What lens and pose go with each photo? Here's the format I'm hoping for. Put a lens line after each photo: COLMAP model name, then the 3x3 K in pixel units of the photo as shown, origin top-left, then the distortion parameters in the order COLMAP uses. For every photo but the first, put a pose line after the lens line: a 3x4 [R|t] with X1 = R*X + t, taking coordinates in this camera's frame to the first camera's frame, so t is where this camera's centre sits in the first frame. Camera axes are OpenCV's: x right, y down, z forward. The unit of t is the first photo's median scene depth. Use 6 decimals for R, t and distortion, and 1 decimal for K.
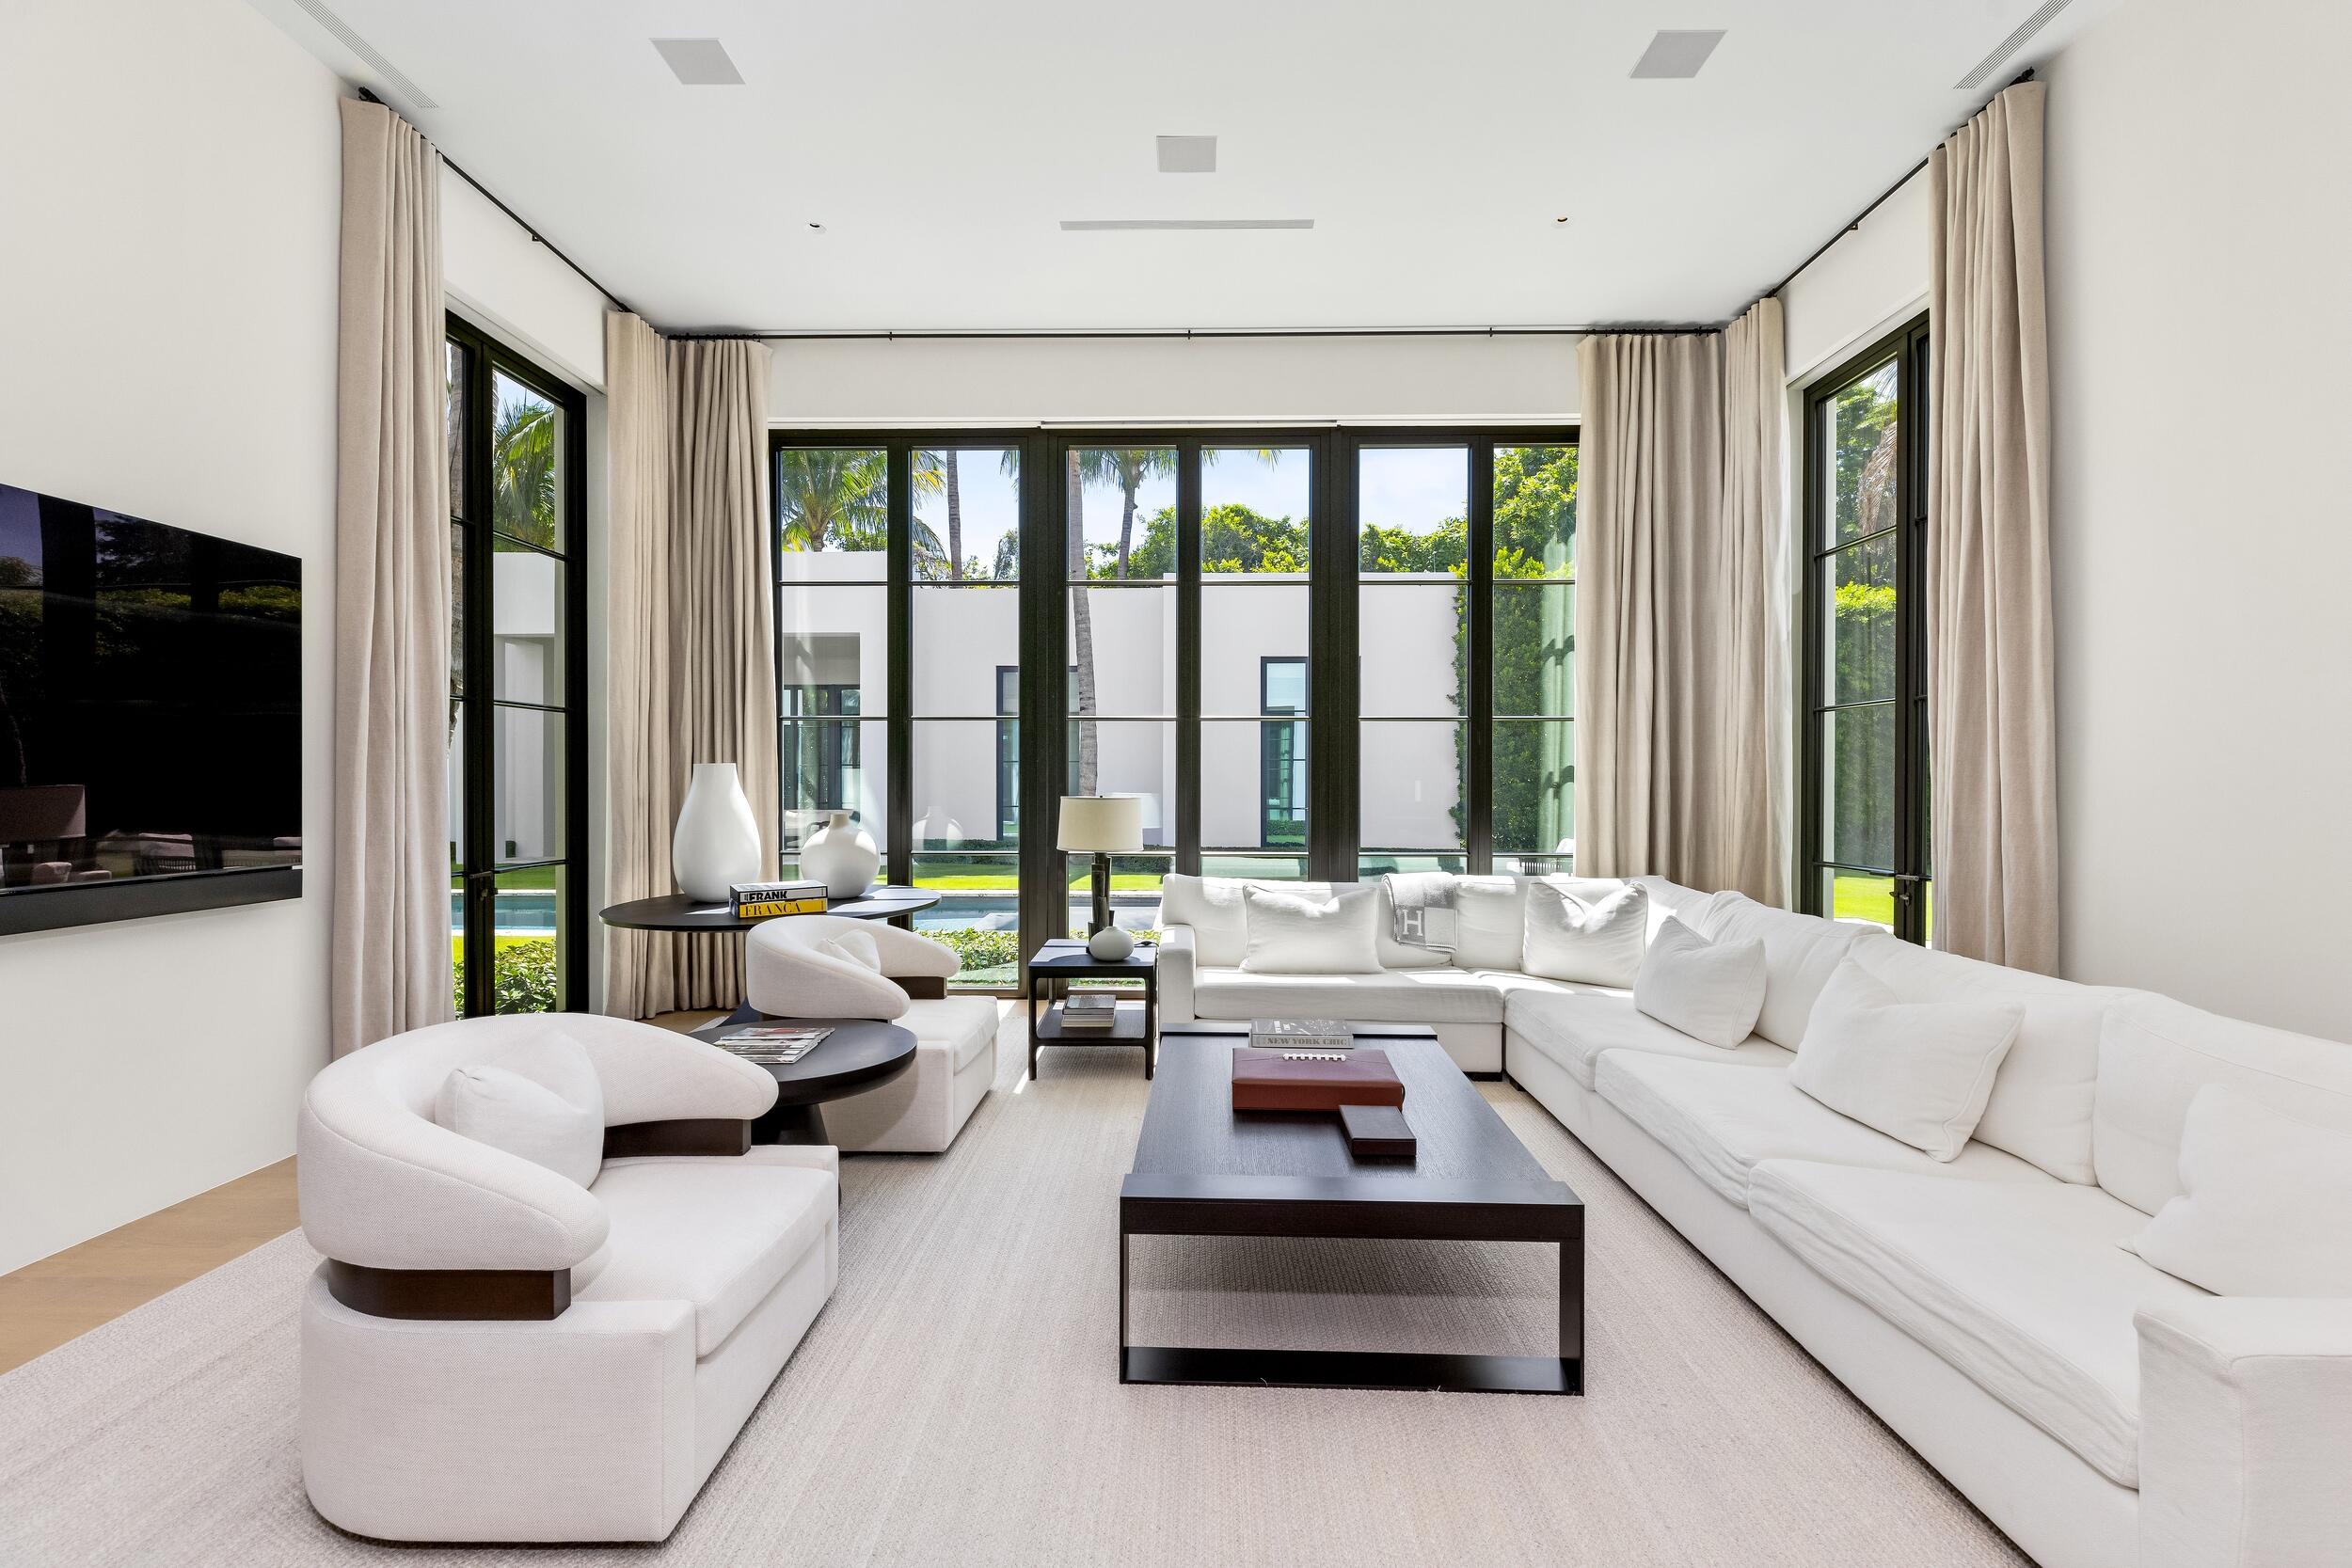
lens RADIAL K [[1052.3, 0, 1186.1], [0, 1052.3, 787.8], [0, 0, 1]] dist [0.007311, 0.000160]
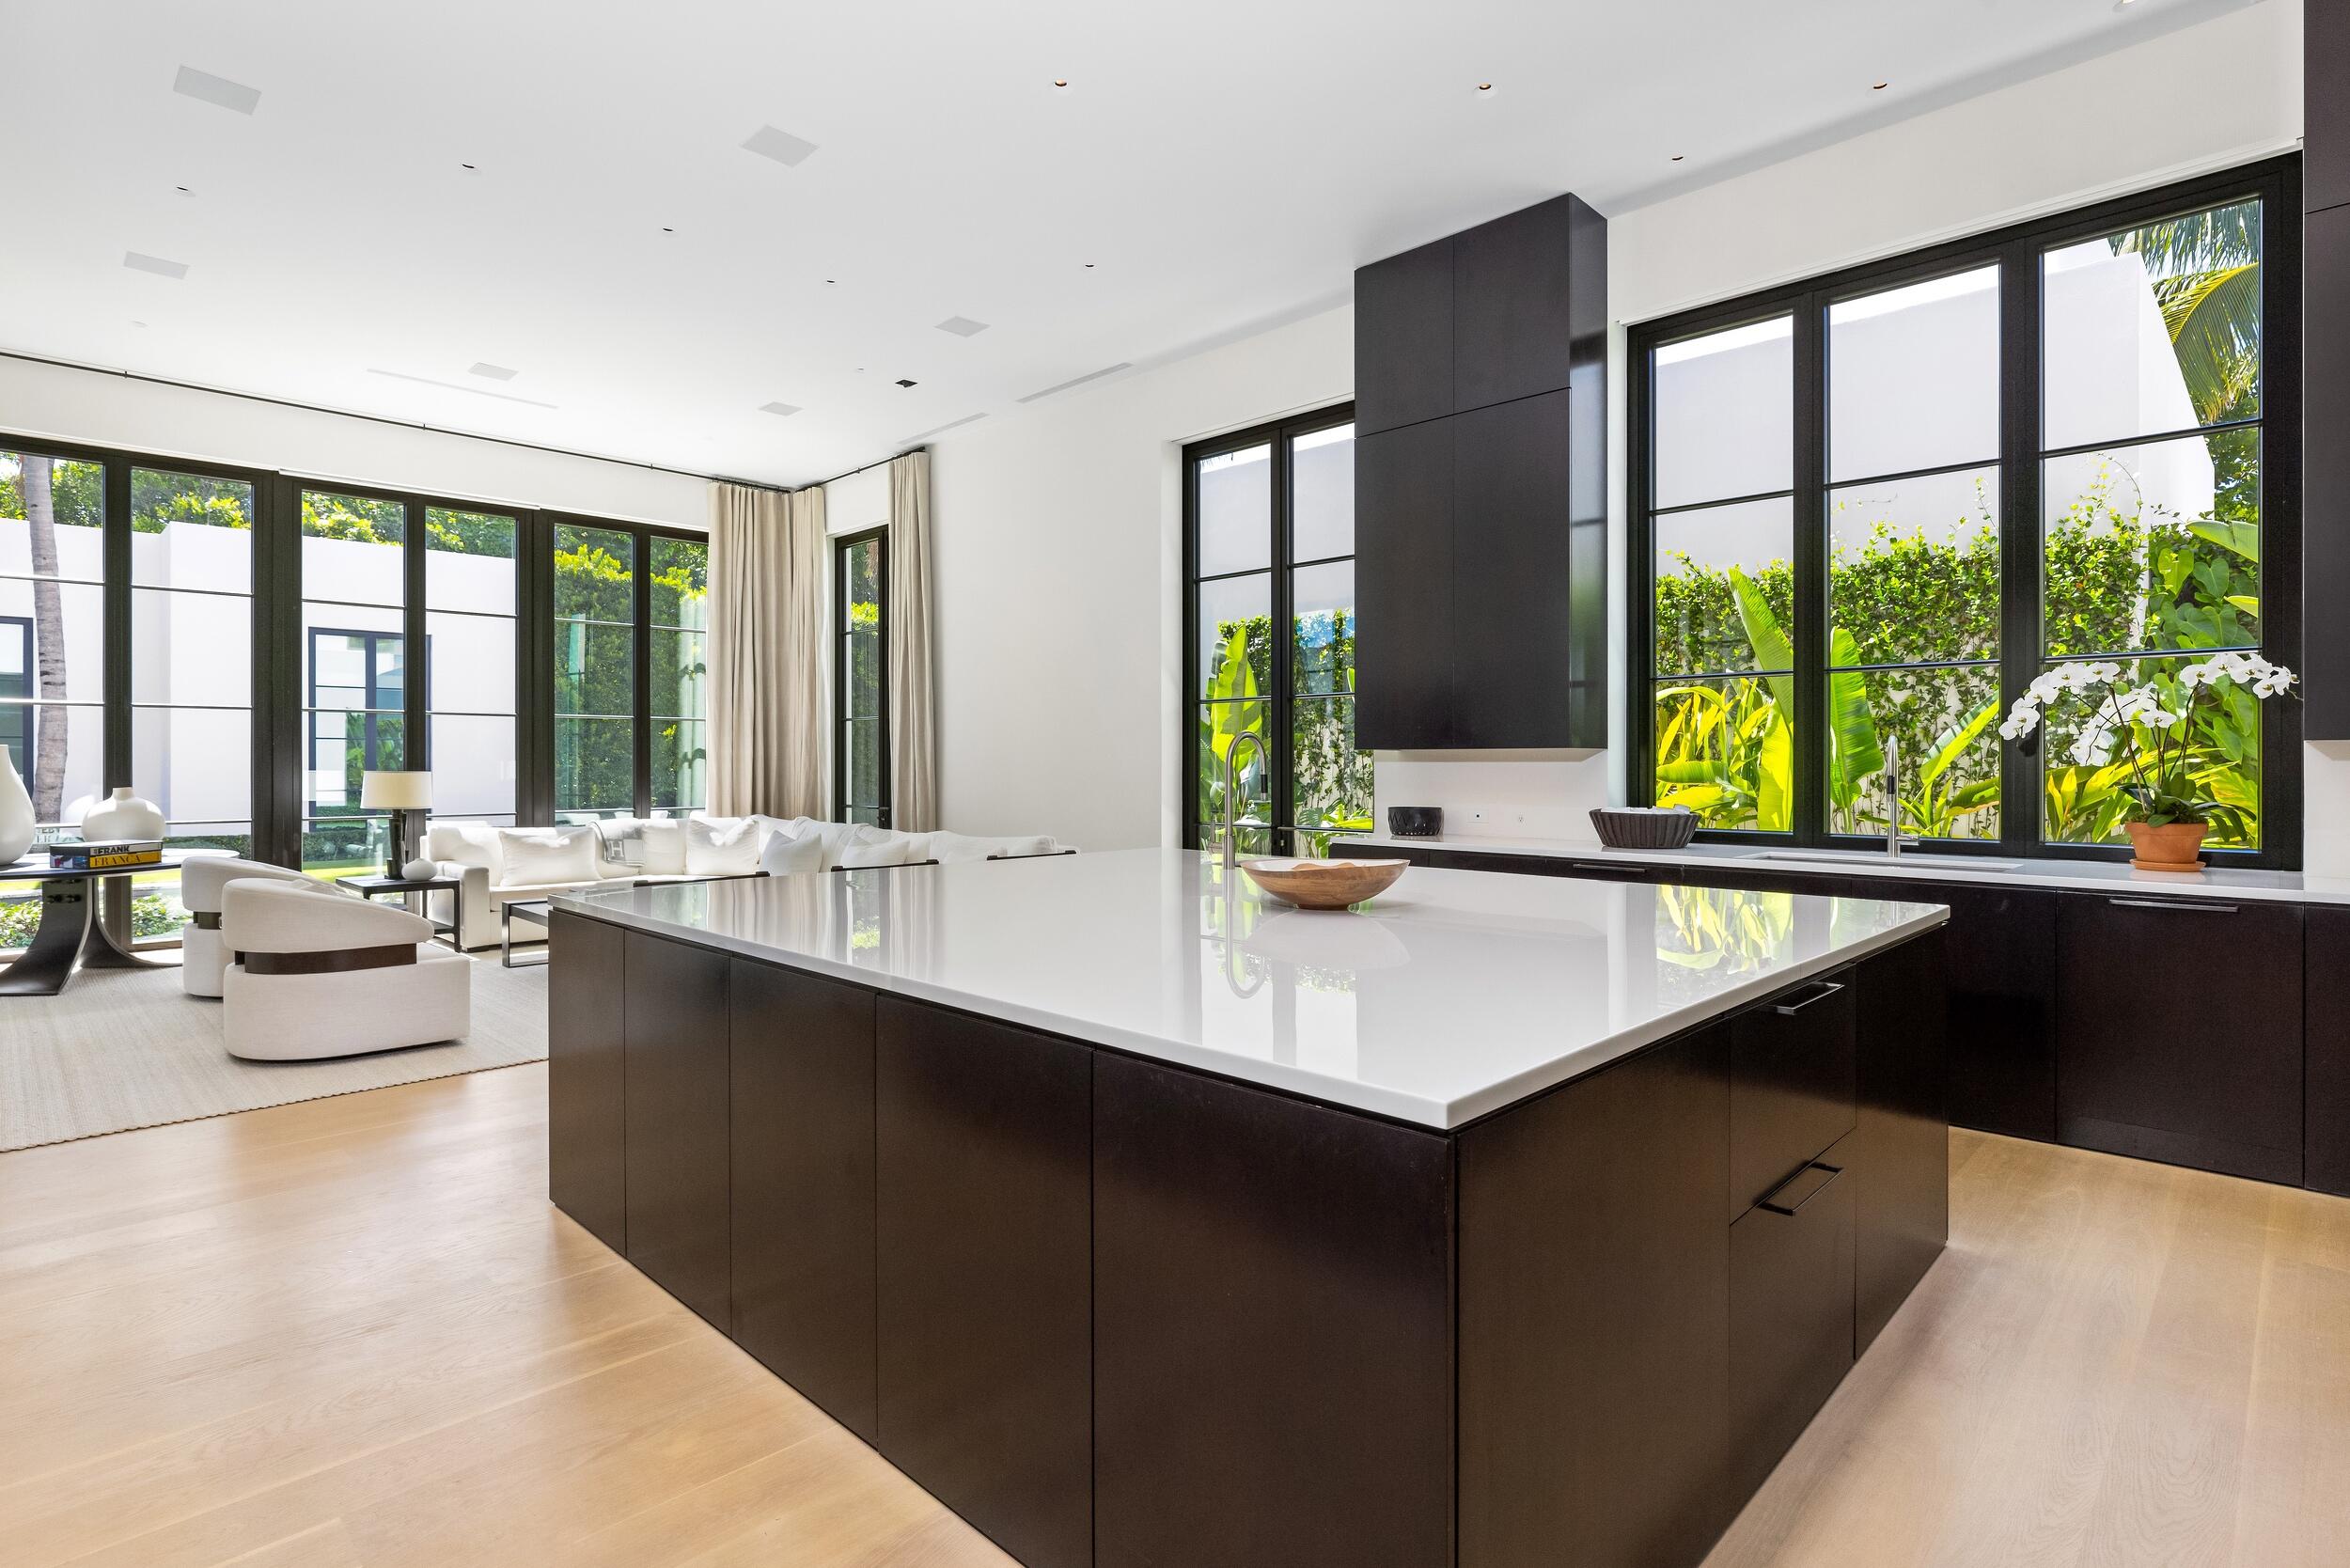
lens RADIAL K [[1183.5, 0, 1172.2], [0, 1183.5, 756.8], [0, 0, 1]] dist [-0.005738, 0.002829]
pose [[0.689371, -0.000476, 0.724408, -0.441964], [0.008128, 0.999942, -0.007079, 0.007803], [-0.724363, 0.010768, 0.689335, -0.740665]]
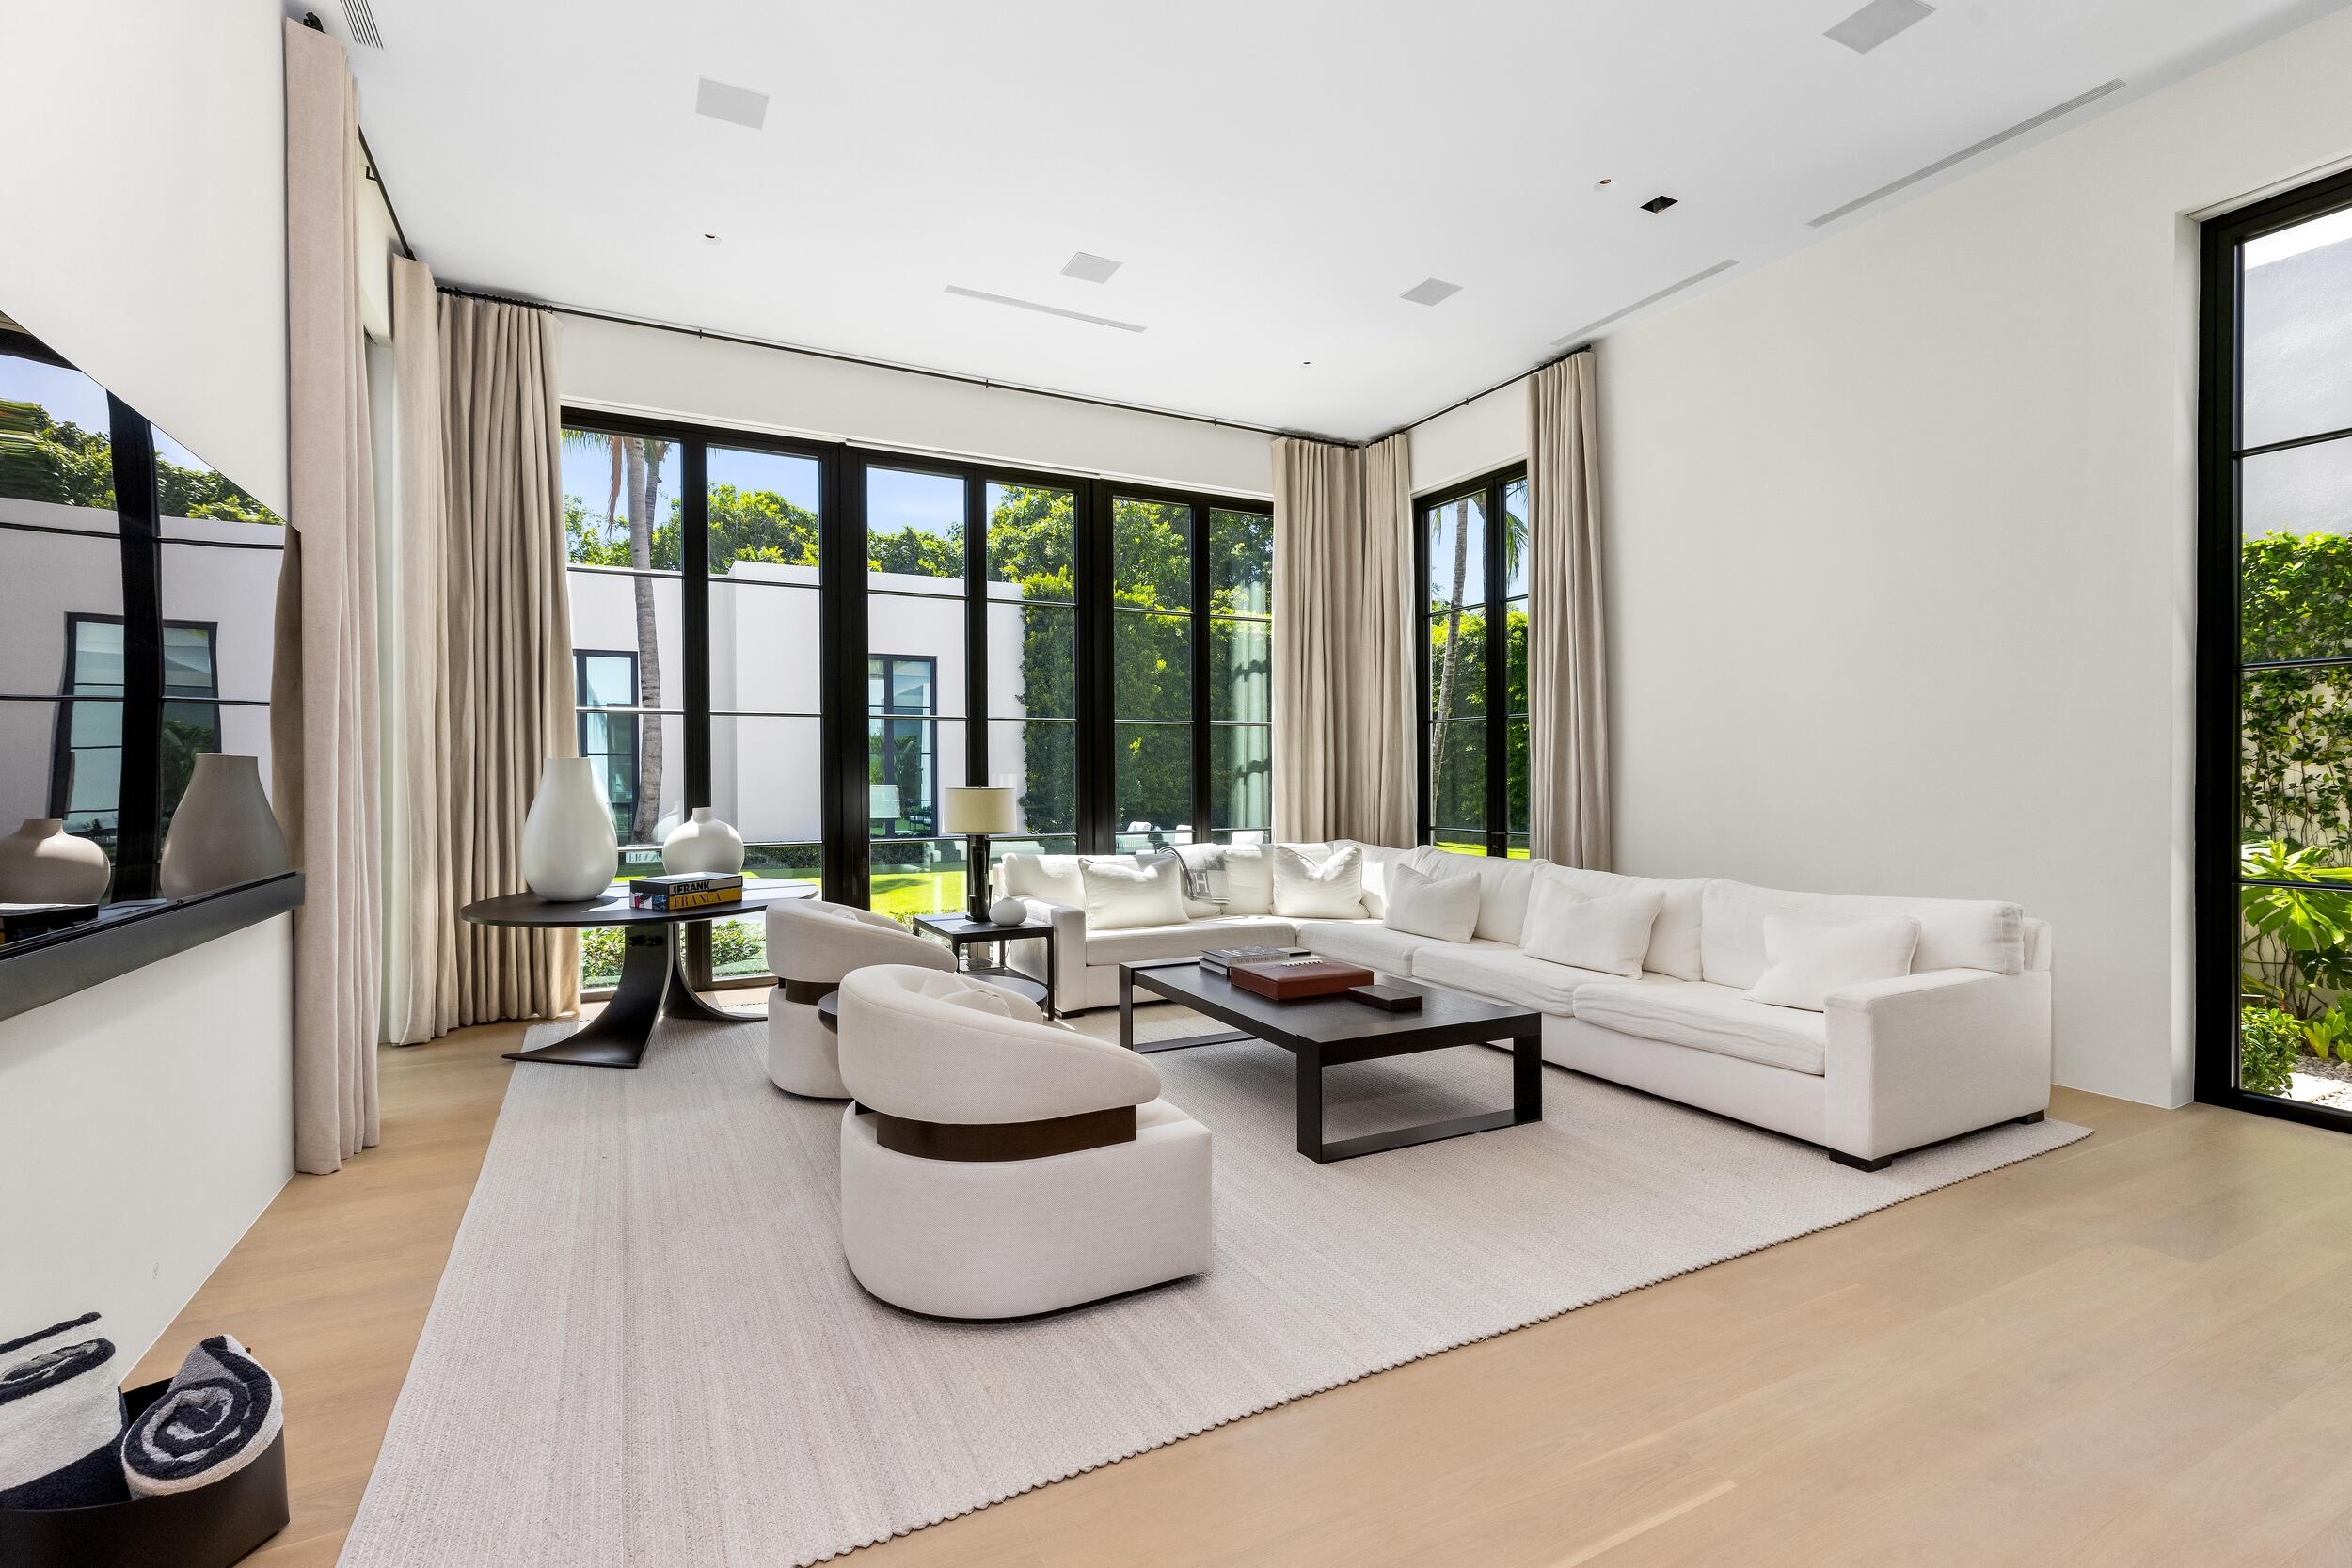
lens RADIAL K [[1052.3, 0, 1151.7], [0, 1052.3, 779.7], [0, 0, 1]] dist [0.007311, 0.000160]
pose [[0.883796, -0.008142, 0.467801, -0.388447], [0.009161, 0.999958, 0.000095, 0.001566], [-0.467782, 0.004201, 0.883834, -0.094765]]
